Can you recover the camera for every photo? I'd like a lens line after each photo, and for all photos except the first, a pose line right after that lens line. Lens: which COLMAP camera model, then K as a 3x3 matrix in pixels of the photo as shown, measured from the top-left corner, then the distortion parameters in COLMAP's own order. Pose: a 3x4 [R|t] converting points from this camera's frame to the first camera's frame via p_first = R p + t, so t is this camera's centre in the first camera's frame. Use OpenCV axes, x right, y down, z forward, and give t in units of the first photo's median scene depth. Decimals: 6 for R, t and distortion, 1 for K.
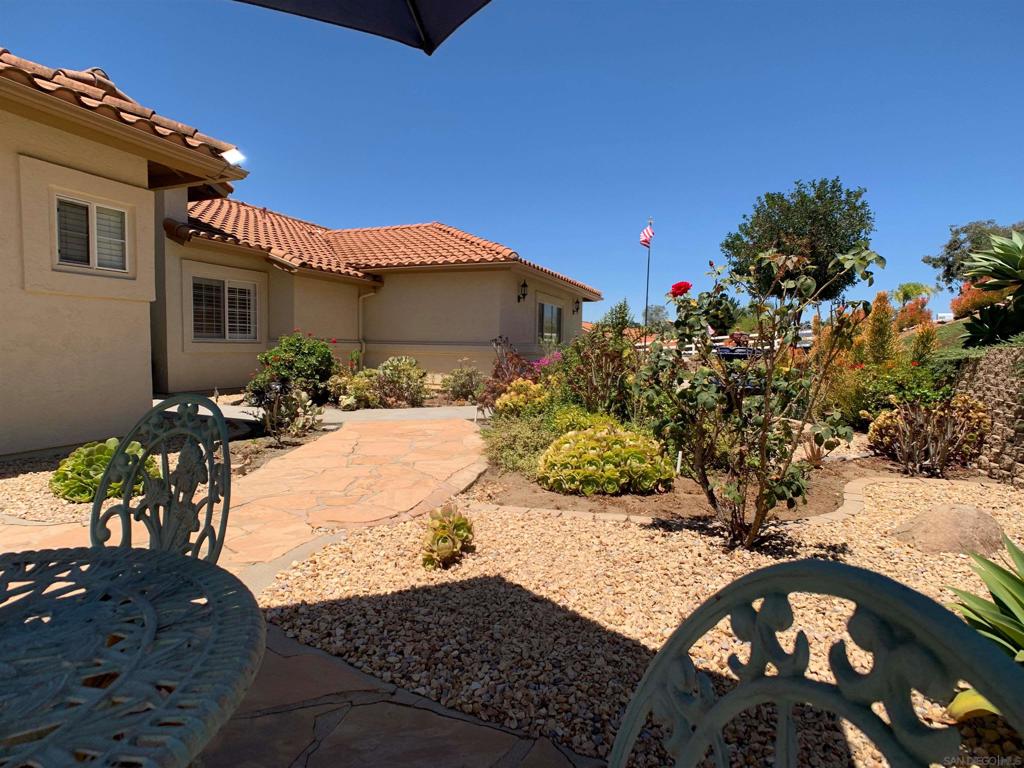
lens RADIAL K [[536.0, 0, 516.9], [0, 536.0, 377.0], [0, 0, 1]] dist [-0.038962, 0.005324]
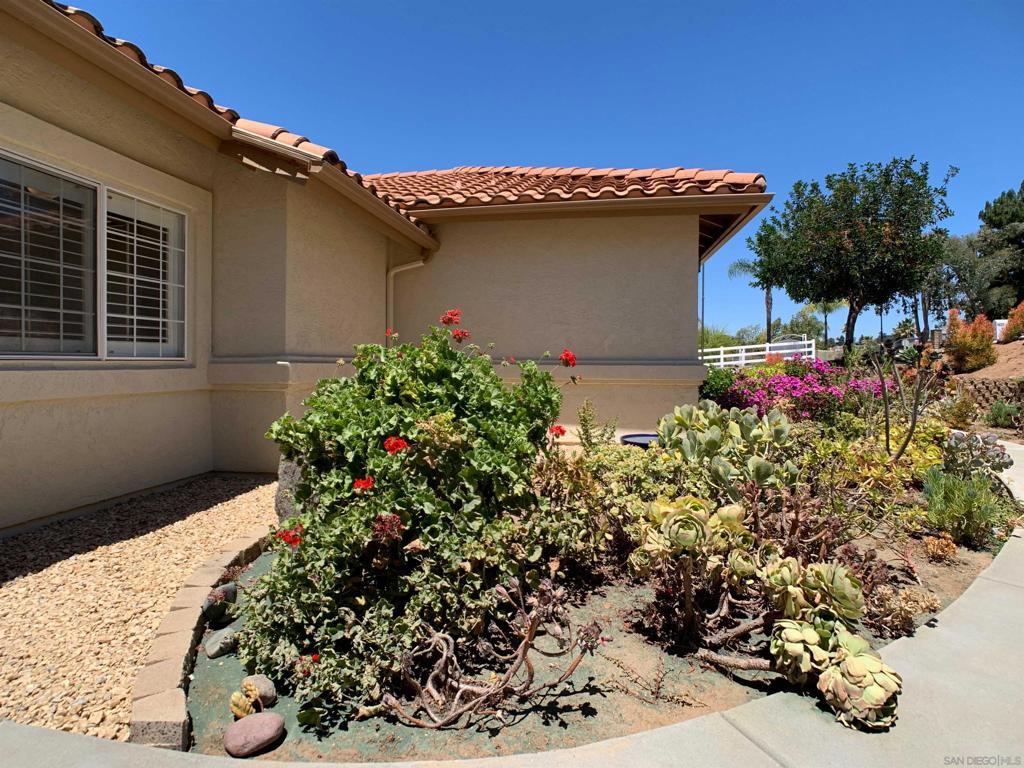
lens RADIAL K [[536.0, 0, 522.2], [0, 536.0, 367.3], [0, 0, 1]] dist [-0.038962, 0.005324]
pose [[0.977559, -0.010485, 0.210402, -0.339840], [0.019248, 0.999028, -0.039645, -0.044443], [-0.209782, 0.042805, 0.976811, 0.589544]]
